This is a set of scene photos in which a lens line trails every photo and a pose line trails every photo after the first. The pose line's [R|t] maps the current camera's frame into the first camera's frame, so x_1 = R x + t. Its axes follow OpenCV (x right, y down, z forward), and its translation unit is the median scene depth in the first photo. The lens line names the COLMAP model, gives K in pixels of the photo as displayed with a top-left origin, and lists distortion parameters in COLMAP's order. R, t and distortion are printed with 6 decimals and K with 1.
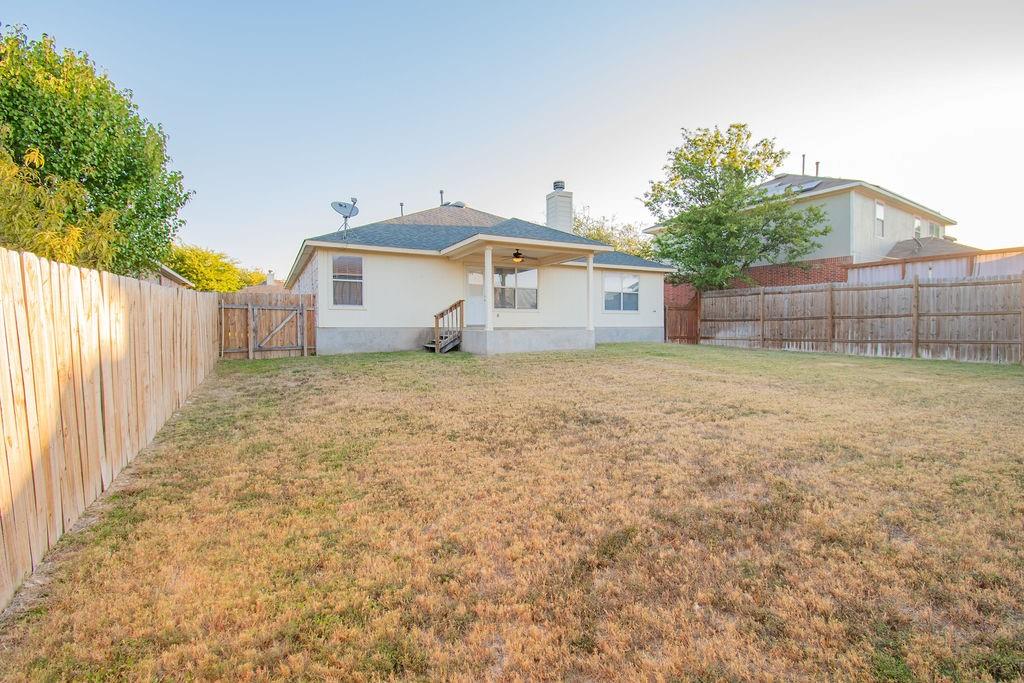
lens RADIAL K [[451.5, 0, 512.7], [0, 451.5, 339.1], [0, 0, 1]] dist [0.024704, -0.027622]
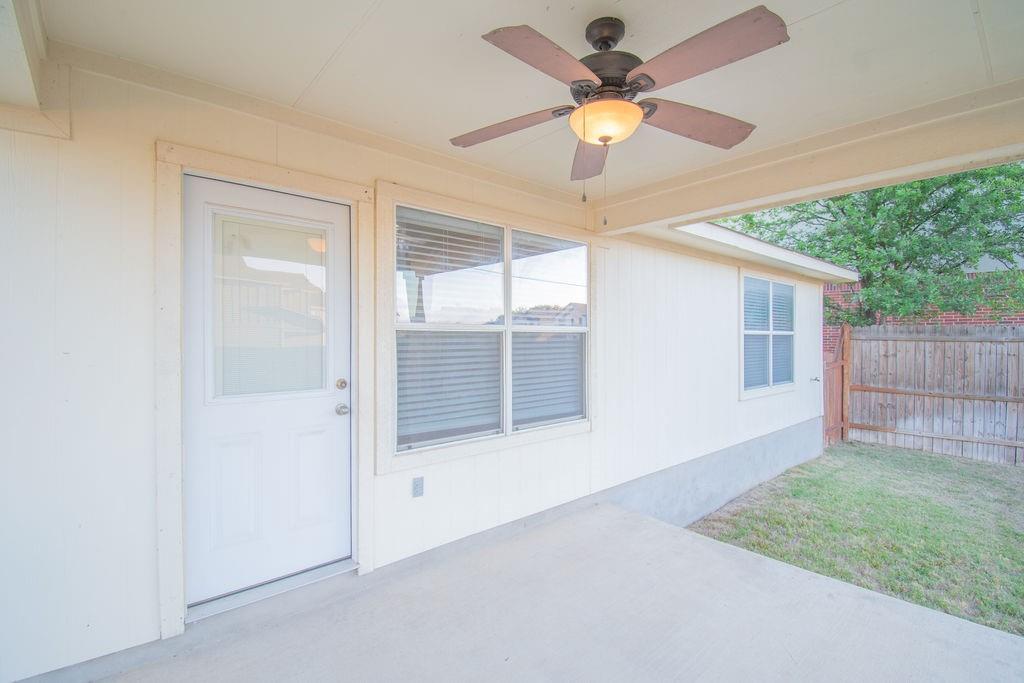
lens RADIAL K [[451.5, 0, 512.7], [0, 451.5, 339.1], [0, 0, 1]] dist [0.024704, -0.027622]
pose [[0.972496, 0.001369, 0.232915, -0.032516], [0.004006, 0.999736, -0.022604, -0.091134], [-0.232885, 0.022915, 0.972234, 0.695938]]
